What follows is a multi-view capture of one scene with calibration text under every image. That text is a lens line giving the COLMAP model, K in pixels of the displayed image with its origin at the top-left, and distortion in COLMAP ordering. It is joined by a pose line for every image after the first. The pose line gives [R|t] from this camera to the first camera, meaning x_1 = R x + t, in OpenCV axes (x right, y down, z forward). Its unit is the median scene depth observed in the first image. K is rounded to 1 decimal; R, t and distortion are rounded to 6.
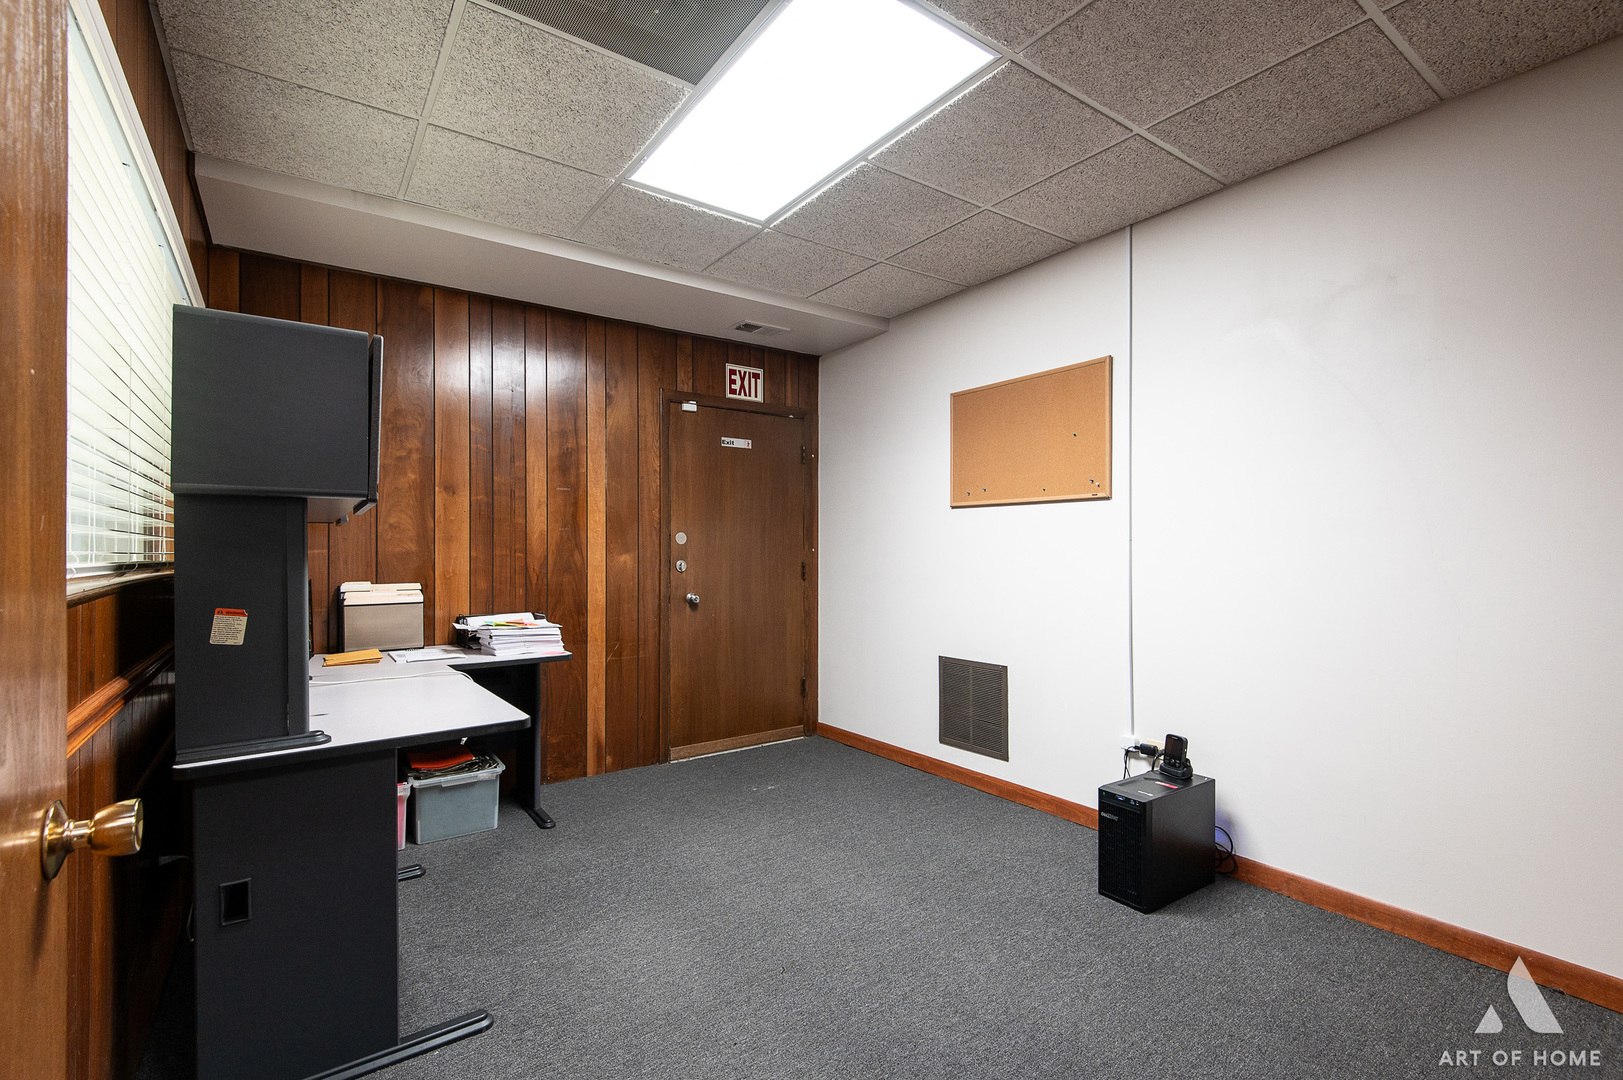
lens RADIAL K [[738.3, 0, 823.9], [0, 738.3, 543.9], [0, 0, 1]] dist [0.013523, -0.006381]
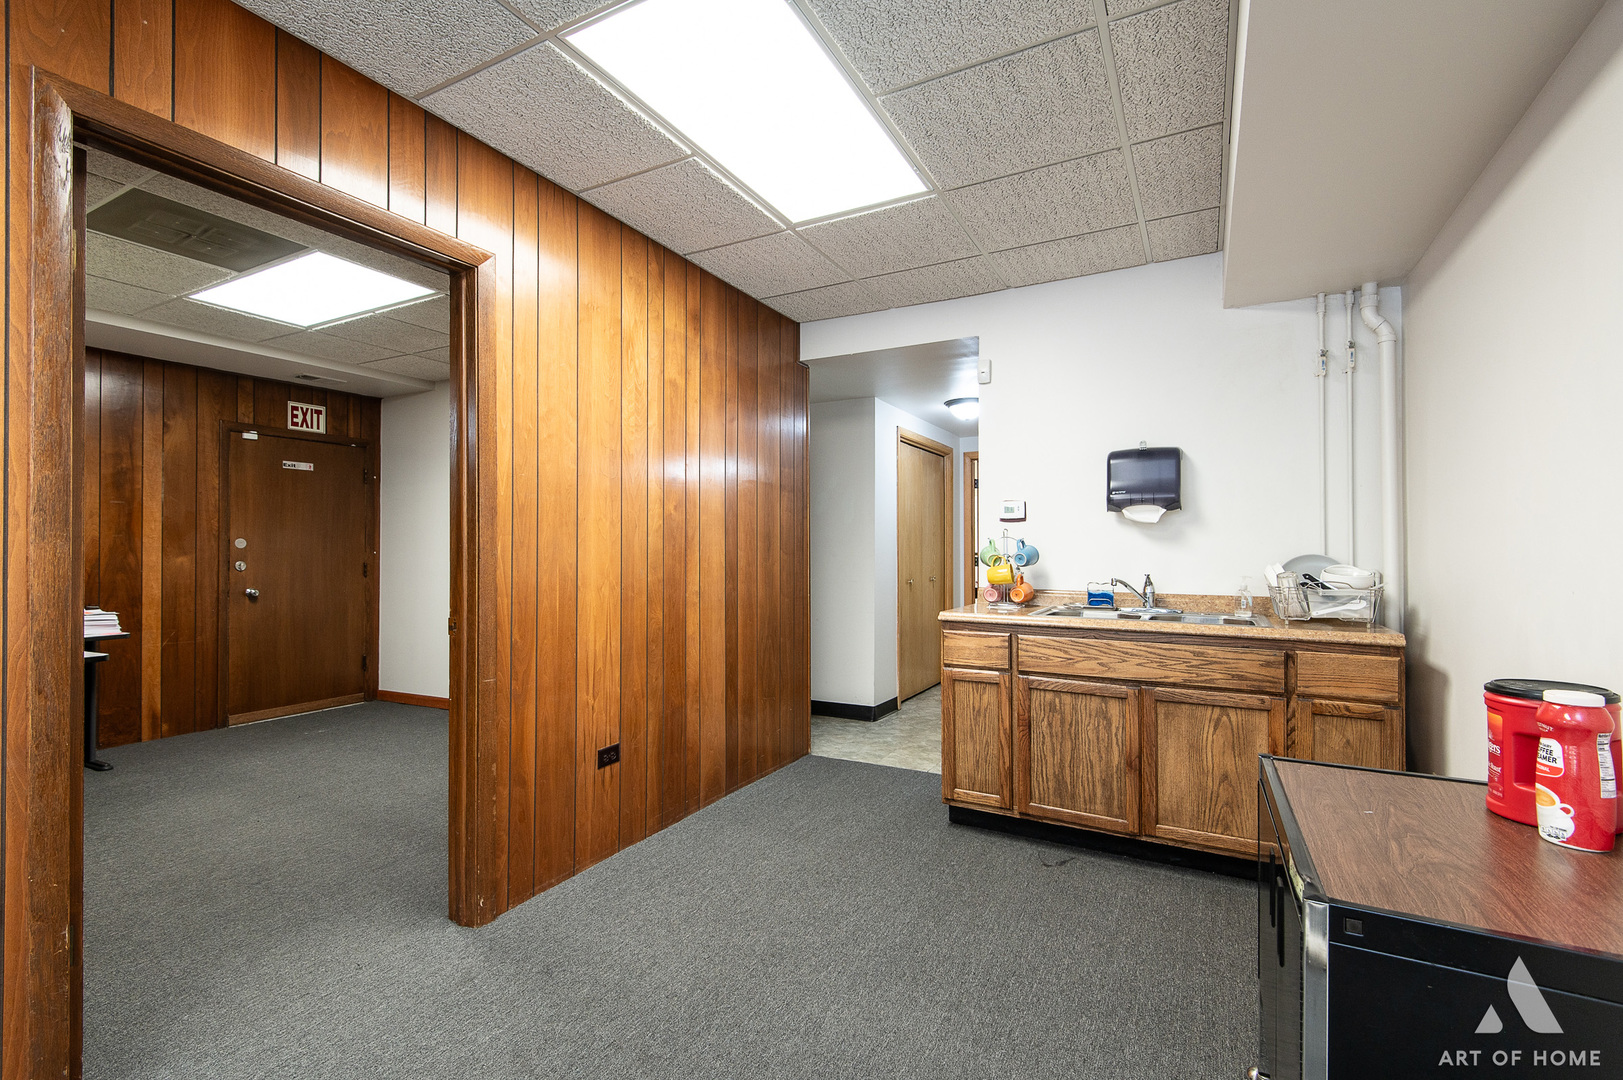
lens RADIAL K [[738.3, 0, 814.5], [0, 738.3, 544.6], [0, 0, 1]] dist [0.013523, -0.006381]
pose [[0.902847, 0.004577, 0.429937, 0.134638], [-0.004698, 0.999989, -0.000781, -0.009051], [-0.429936, -0.001315, 0.902859, -0.514335]]
